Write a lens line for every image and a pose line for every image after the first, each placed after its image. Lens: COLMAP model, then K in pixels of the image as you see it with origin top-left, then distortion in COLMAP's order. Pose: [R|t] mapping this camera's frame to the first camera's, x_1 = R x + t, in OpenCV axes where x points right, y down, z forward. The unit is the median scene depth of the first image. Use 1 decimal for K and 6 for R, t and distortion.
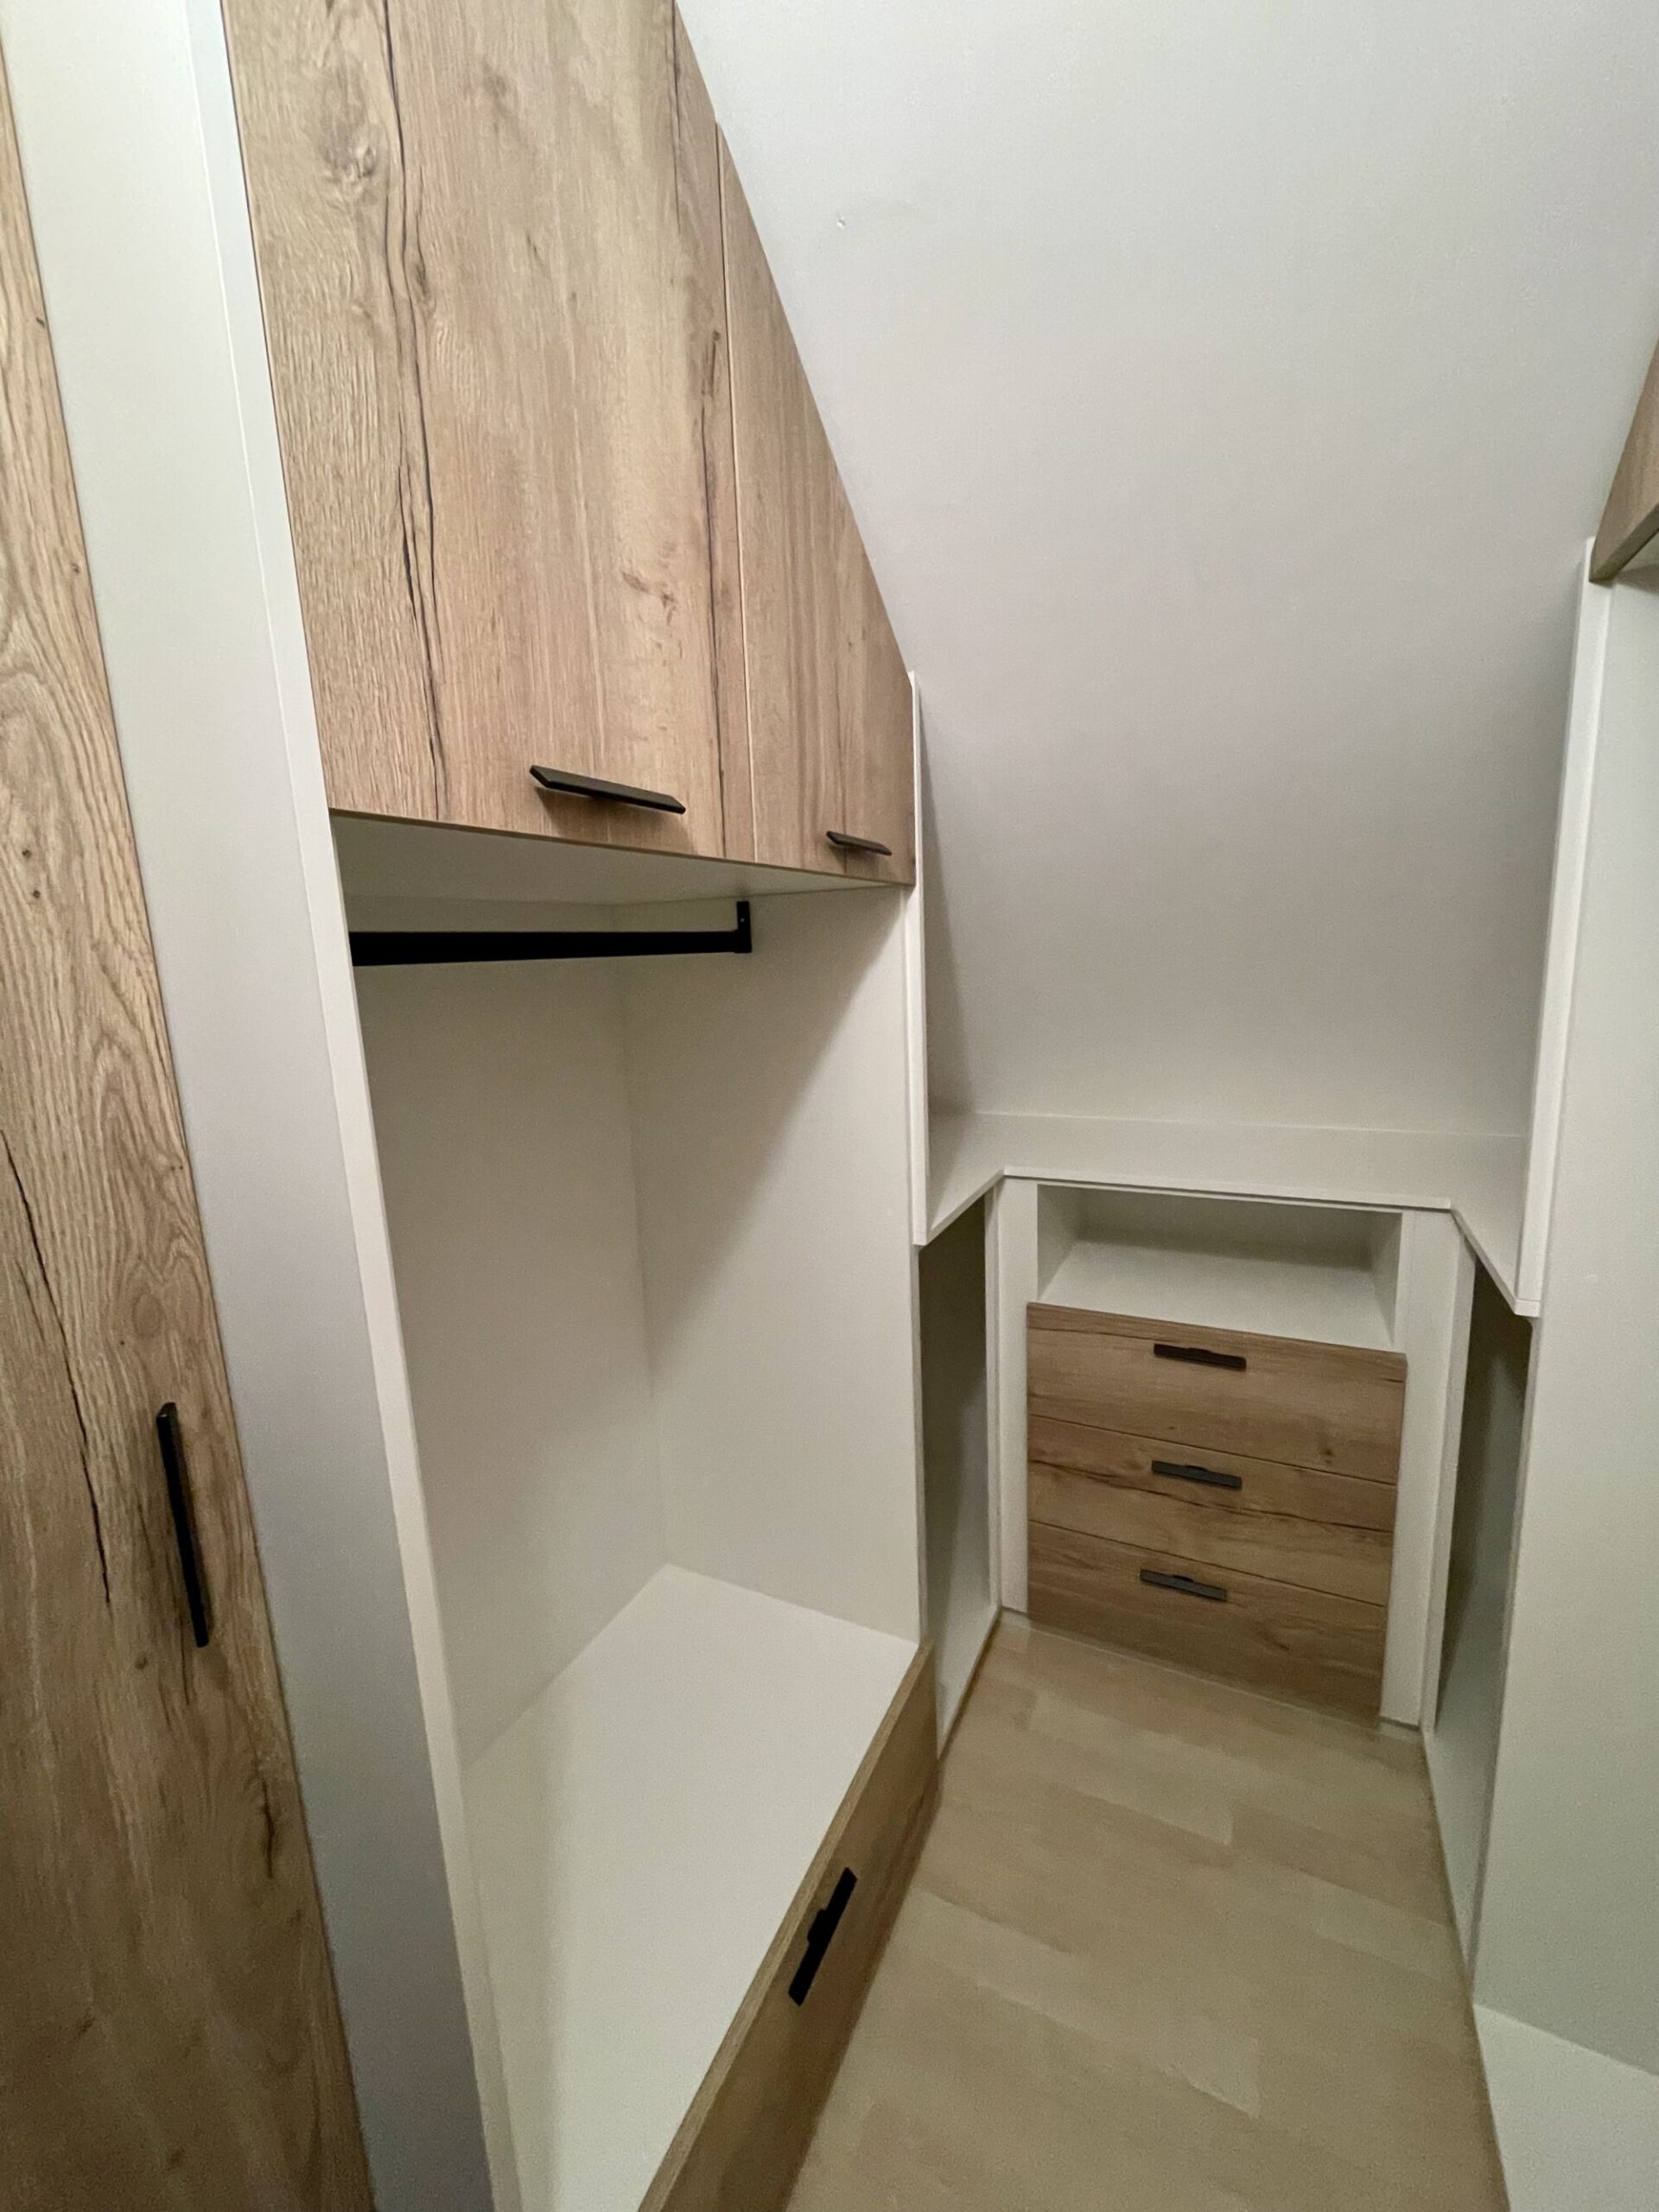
lens RADIAL K [[895.2, 0, 835.2], [0, 895.2, 1108.6], [0, 0, 1]] dist [0.000916, -0.001273]
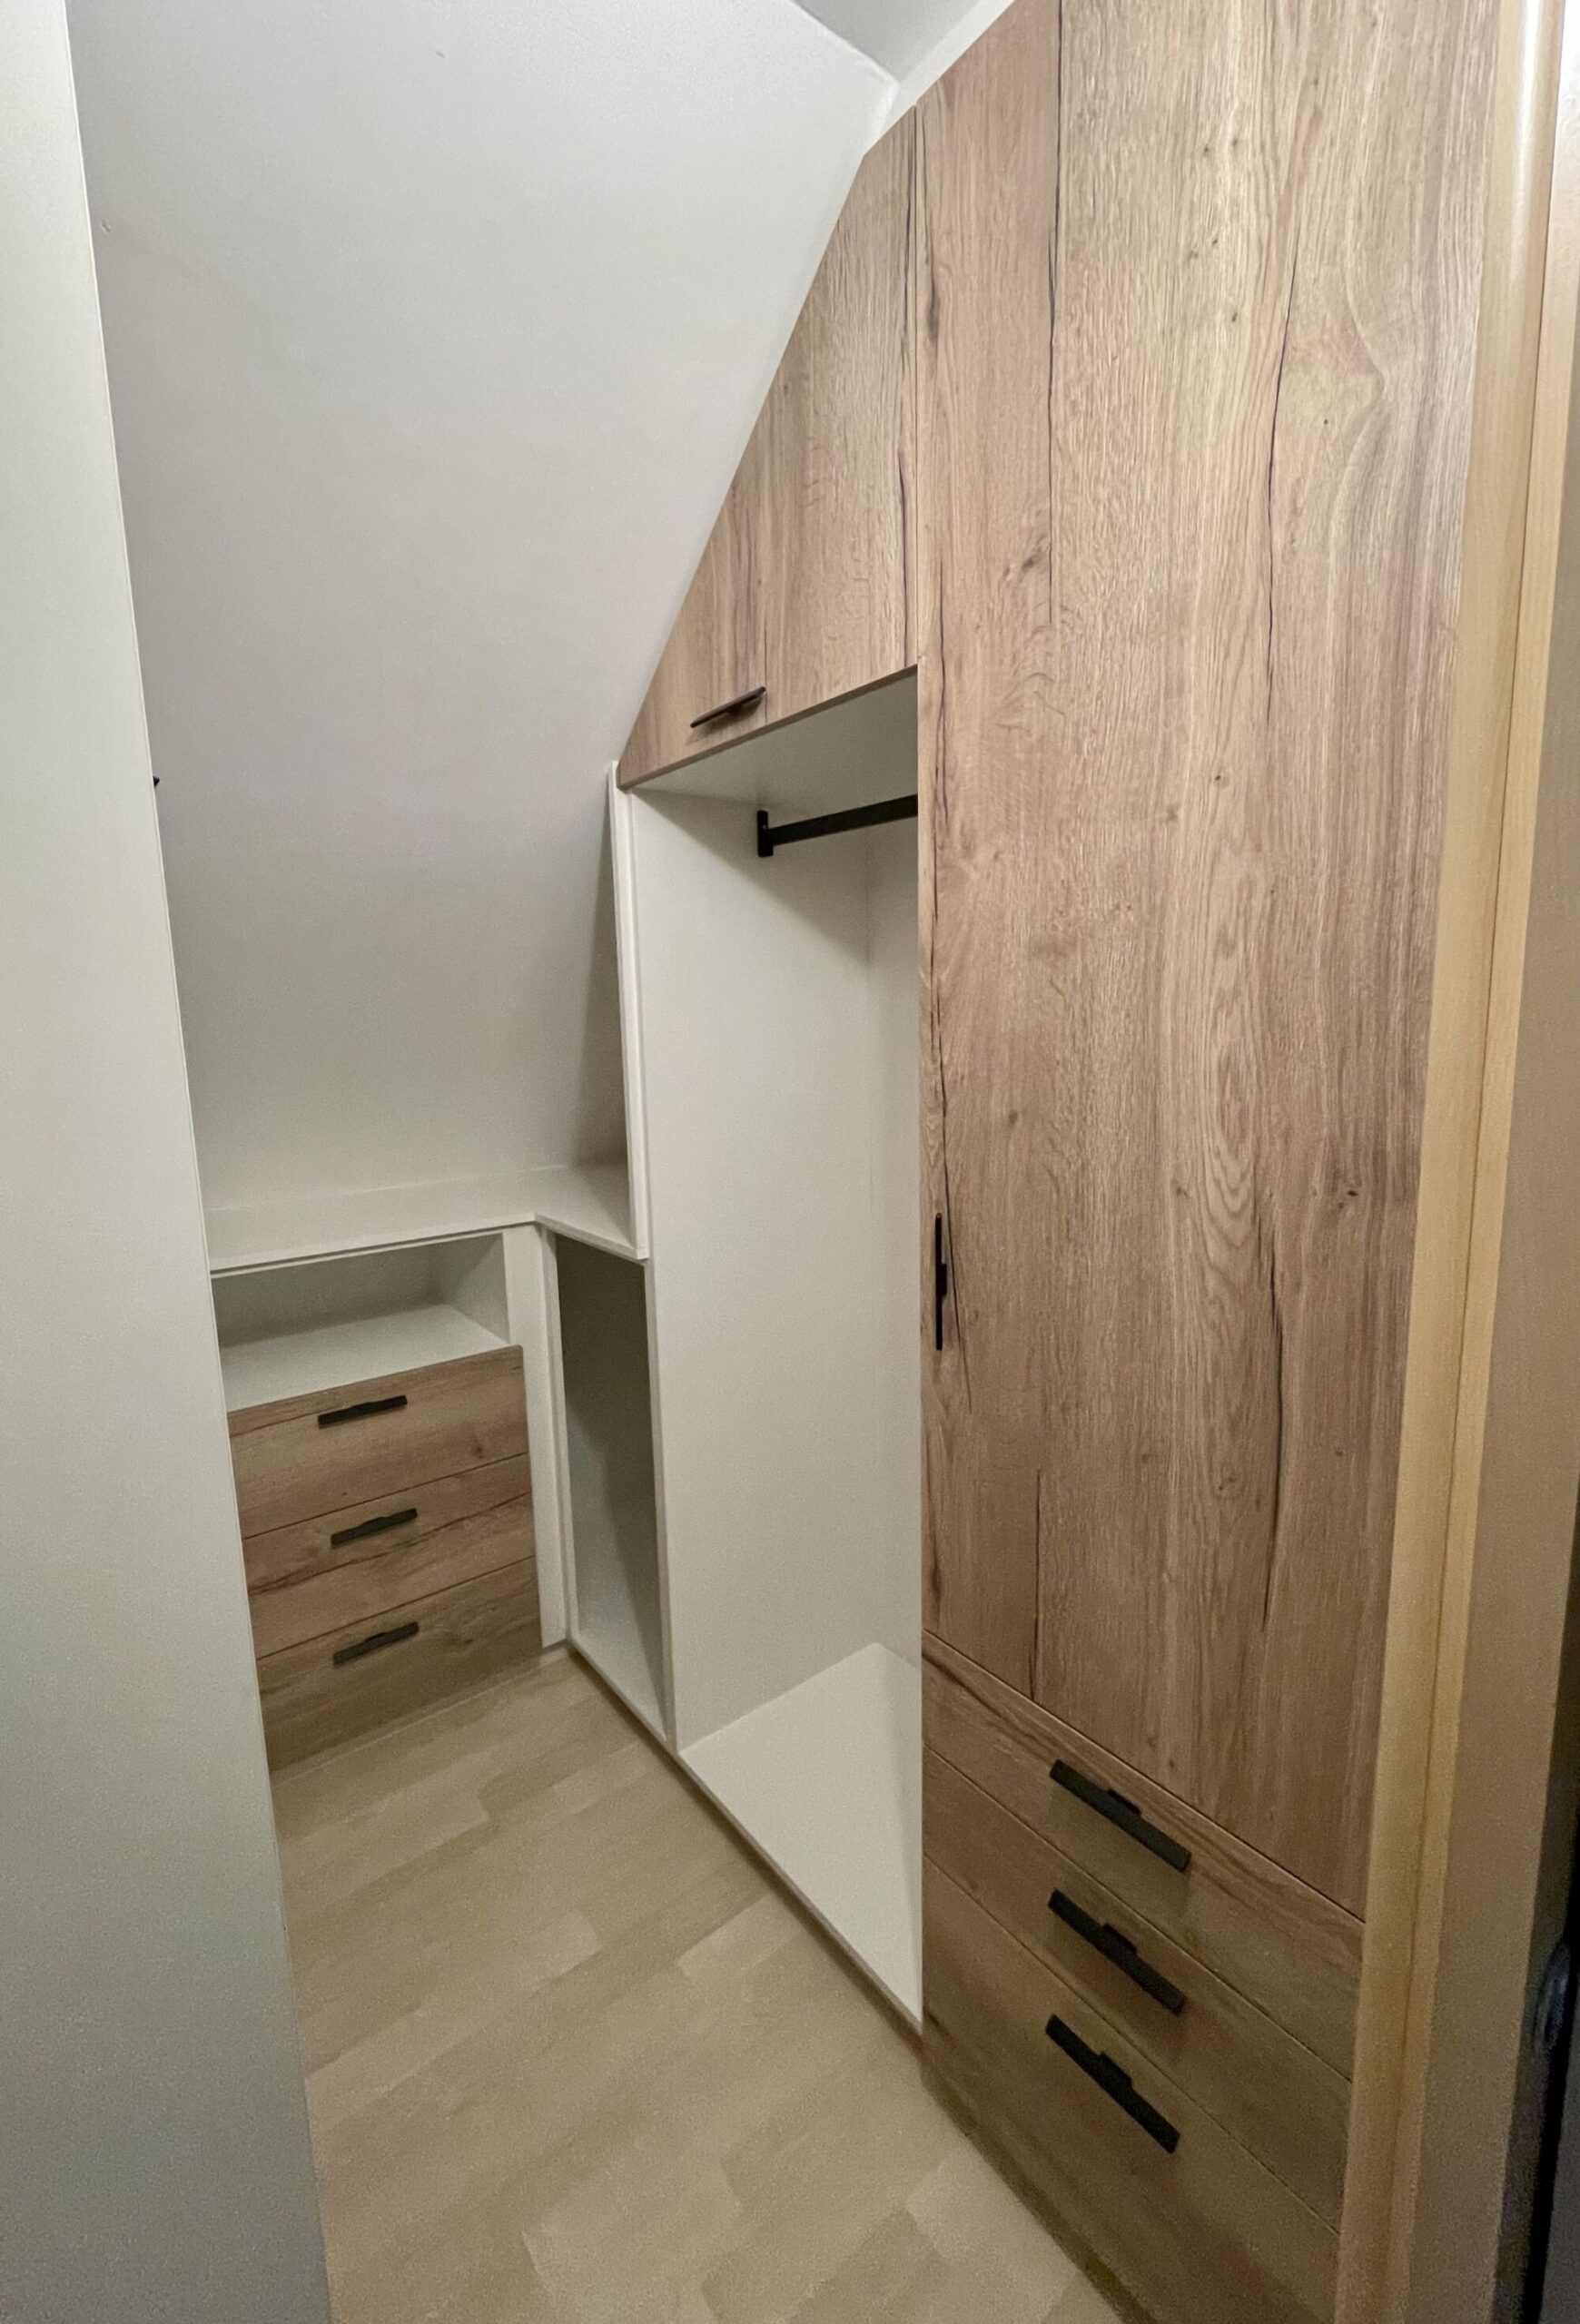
lens RADIAL K [[982.9, 0, 811.6], [0, 982.9, 1162.9], [0, 0, 1]] dist [-0.001107, -0.000173]
pose [[0.430639, -0.109526, 0.895854, -0.382776], [0.163964, 0.985585, 0.041679, 0.034484], [-0.887506, 0.128940, 0.442390, -0.000651]]
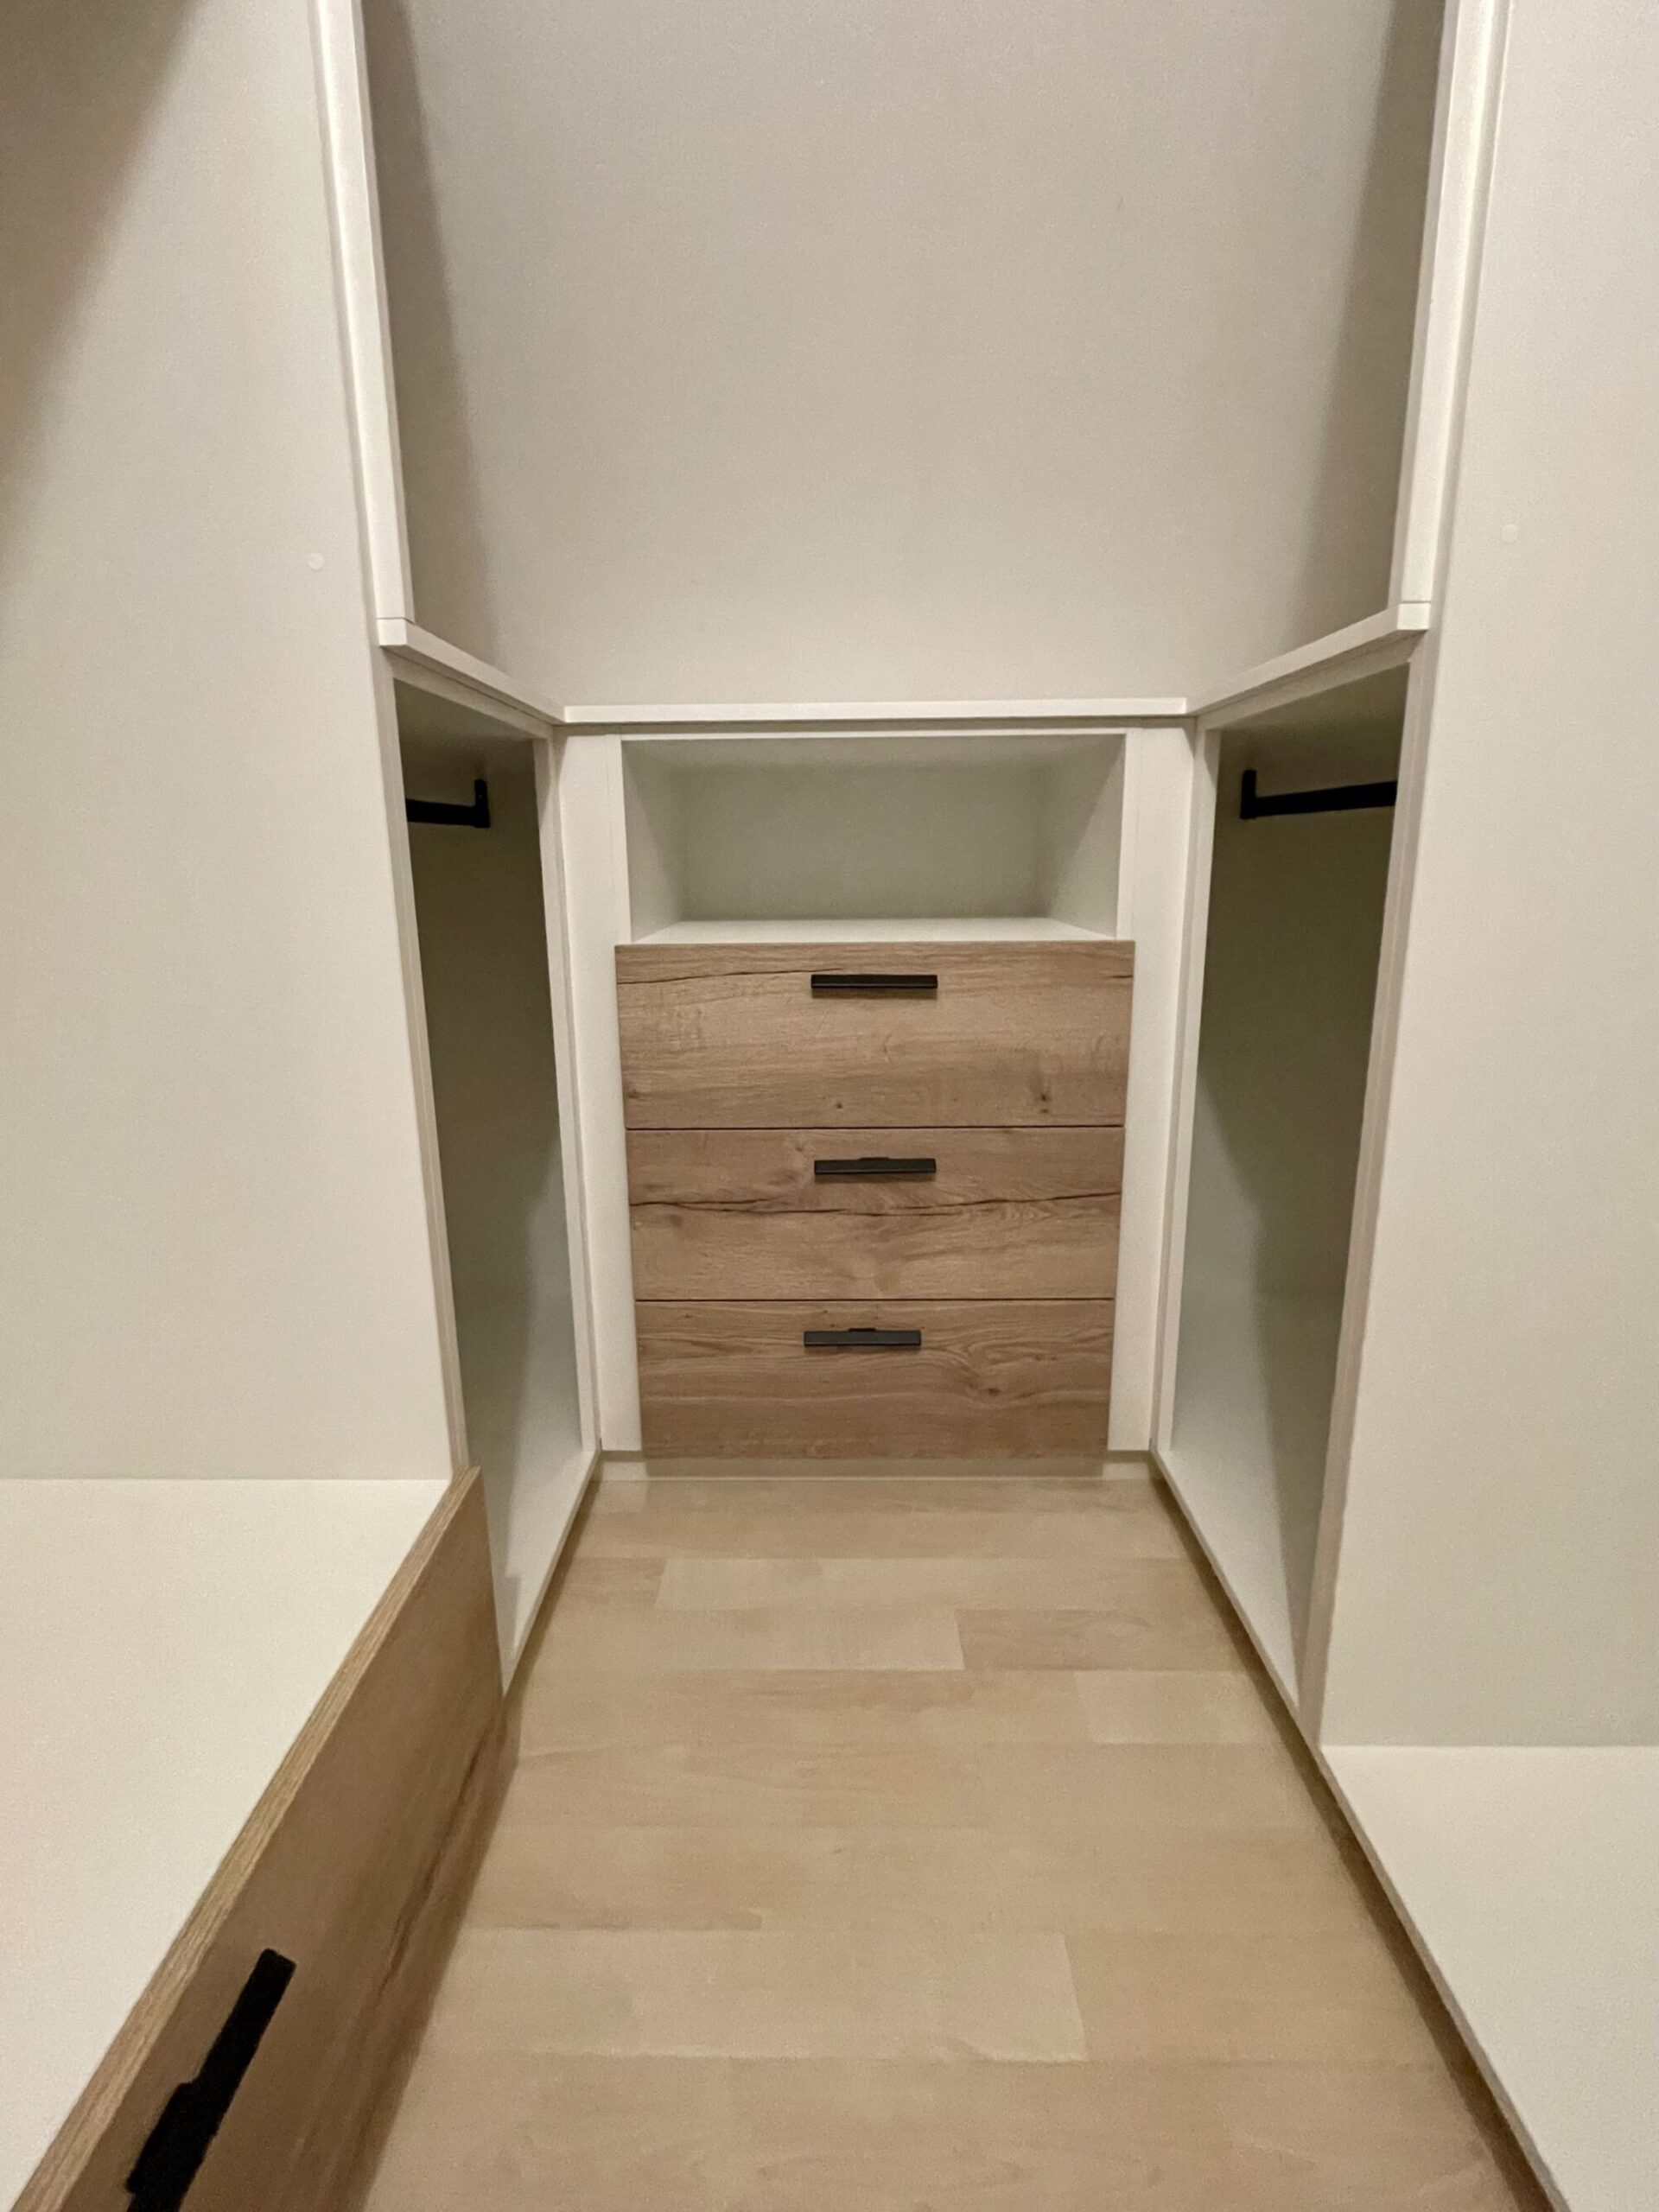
lens RADIAL K [[987.8, 0, 819.2], [0, 987.8, 1067.8], [0, 0, 1]] dist [0.007193, -0.001012]
pose [[0.905496, -0.059688, 0.420136, 0.057084], [0.050812, 0.998186, 0.032298, 0.336382], [-0.421302, -0.007898, 0.906886, 0.367088]]
